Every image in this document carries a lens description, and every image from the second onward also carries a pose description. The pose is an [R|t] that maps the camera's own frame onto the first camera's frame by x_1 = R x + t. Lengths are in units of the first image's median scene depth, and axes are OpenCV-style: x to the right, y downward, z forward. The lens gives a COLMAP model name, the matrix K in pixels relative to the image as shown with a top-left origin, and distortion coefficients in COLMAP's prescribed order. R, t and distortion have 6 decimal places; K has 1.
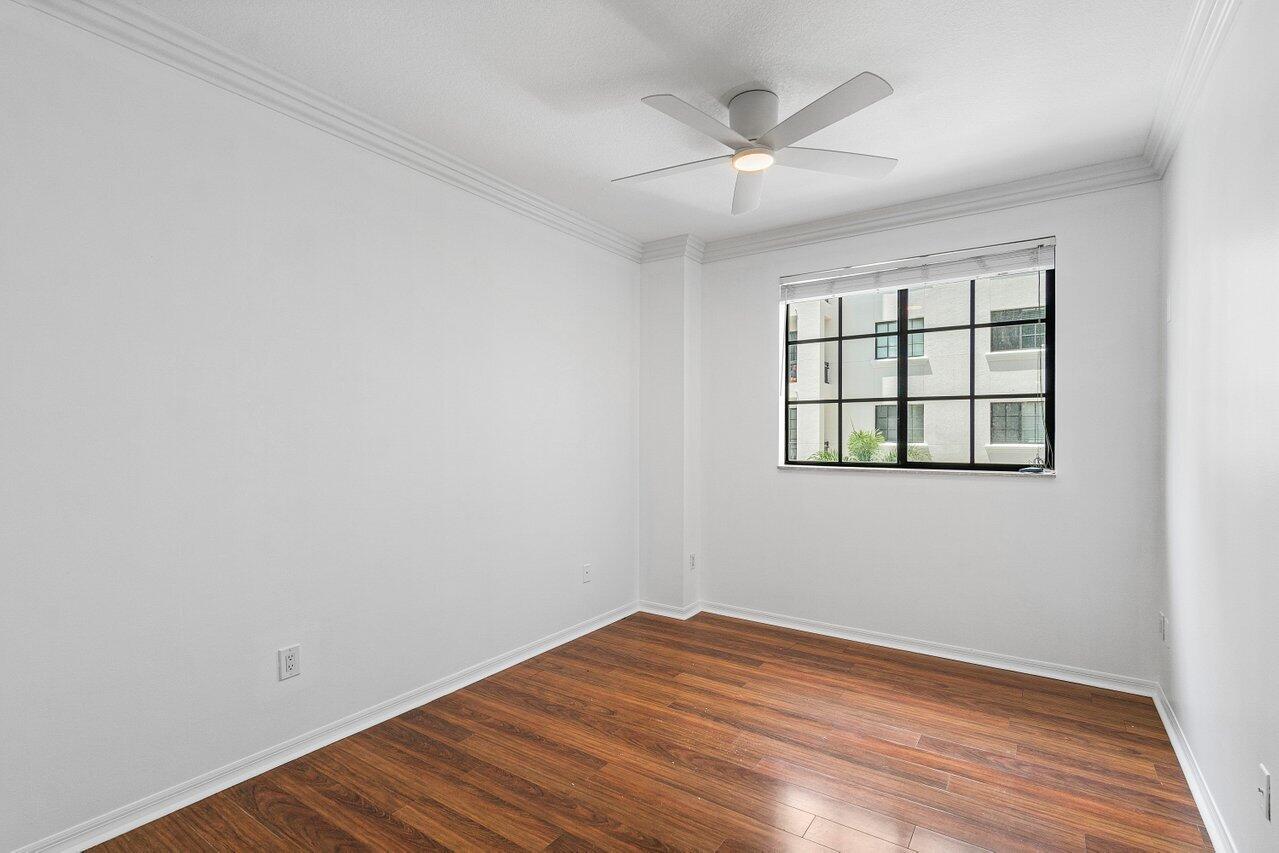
lens RADIAL K [[591.0, 0, 639.0], [0, 591.0, 434.3], [0, 0, 1]] dist [0.002737, 0.000491]
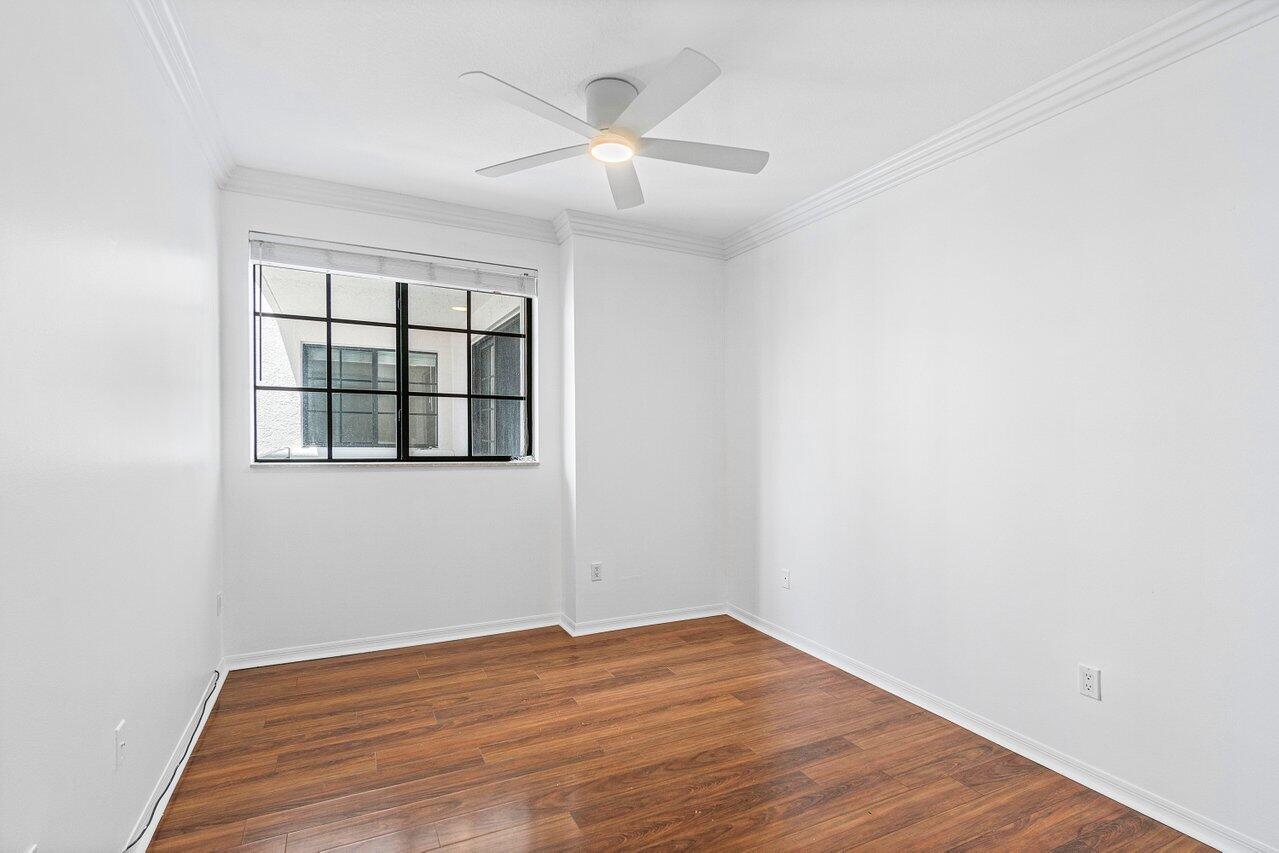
lens RADIAL K [[591.0, 0, 637.2], [0, 591.0, 426.0], [0, 0, 1]] dist [0.002737, 0.000491]
pose [[0.489146, 0.011599, 0.872125, -0.226952], [-0.011323, 0.999912, -0.006948, -0.001296], [-0.872128, -0.006476, 0.489235, 0.169886]]
